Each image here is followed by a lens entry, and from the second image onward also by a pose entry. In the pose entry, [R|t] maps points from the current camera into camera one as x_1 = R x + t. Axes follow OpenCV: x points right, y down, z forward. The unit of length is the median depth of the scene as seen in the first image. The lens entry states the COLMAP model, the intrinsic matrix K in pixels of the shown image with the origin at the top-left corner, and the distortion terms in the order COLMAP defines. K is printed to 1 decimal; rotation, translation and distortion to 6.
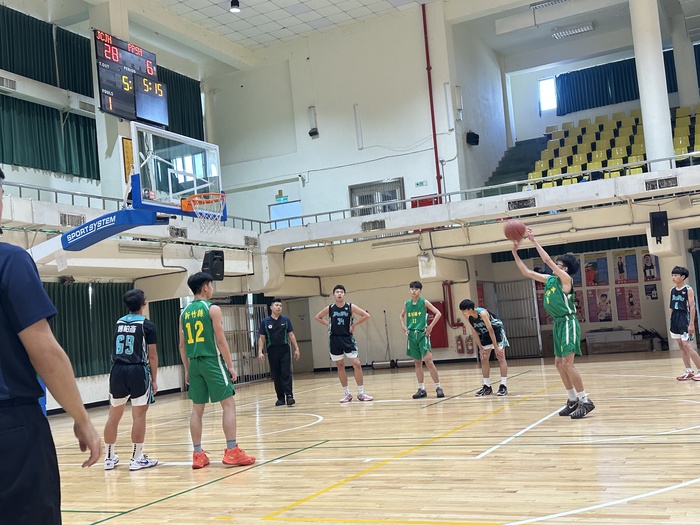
lens RADIAL K [[816.9, 0, 353.9], [0, 816.9, 264.8], [0, 0, 1]] dist [0.073650, 0.000000]
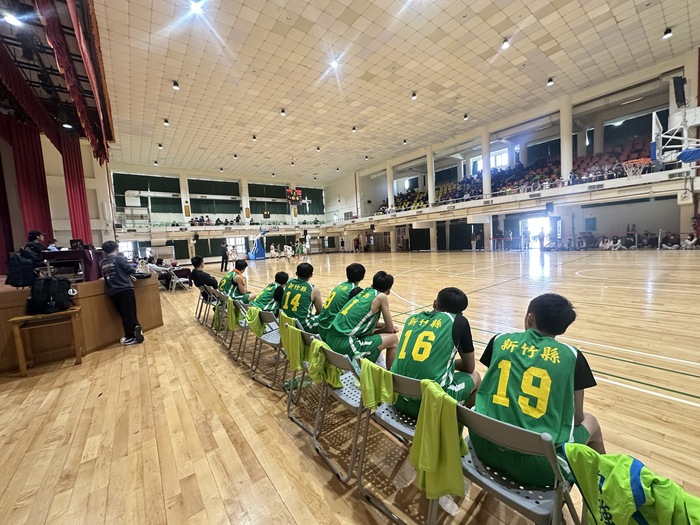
lens RADIAL K [[276.6, 0, 352.1], [0, 276.6, 256.5], [0, 0, 1]] dist [-0.001119, 0.000323]
pose [[0.900818, 0.056937, -0.430448, 0.843375], [0.017365, 0.985847, 0.166744, -0.130873], [0.433850, -0.157681, 0.887080, -0.490894]]
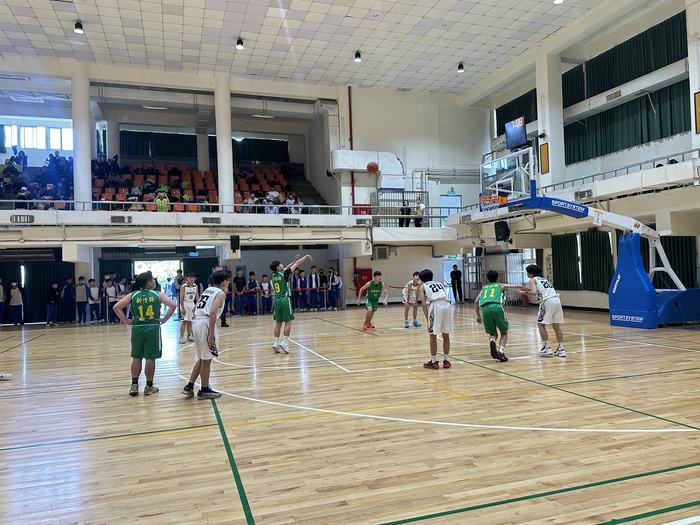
lens RADIAL K [[521.5, 0, 344.8], [0, 521.5, 262.6], [0, 0, 1]] dist [0.059068, -0.078975]
pose [[0.720421, 0.083378, 0.688507, 0.520084], [-0.089984, 0.995593, -0.026410, -0.087461], [-0.687675, -0.042929, 0.724748, -0.299557]]
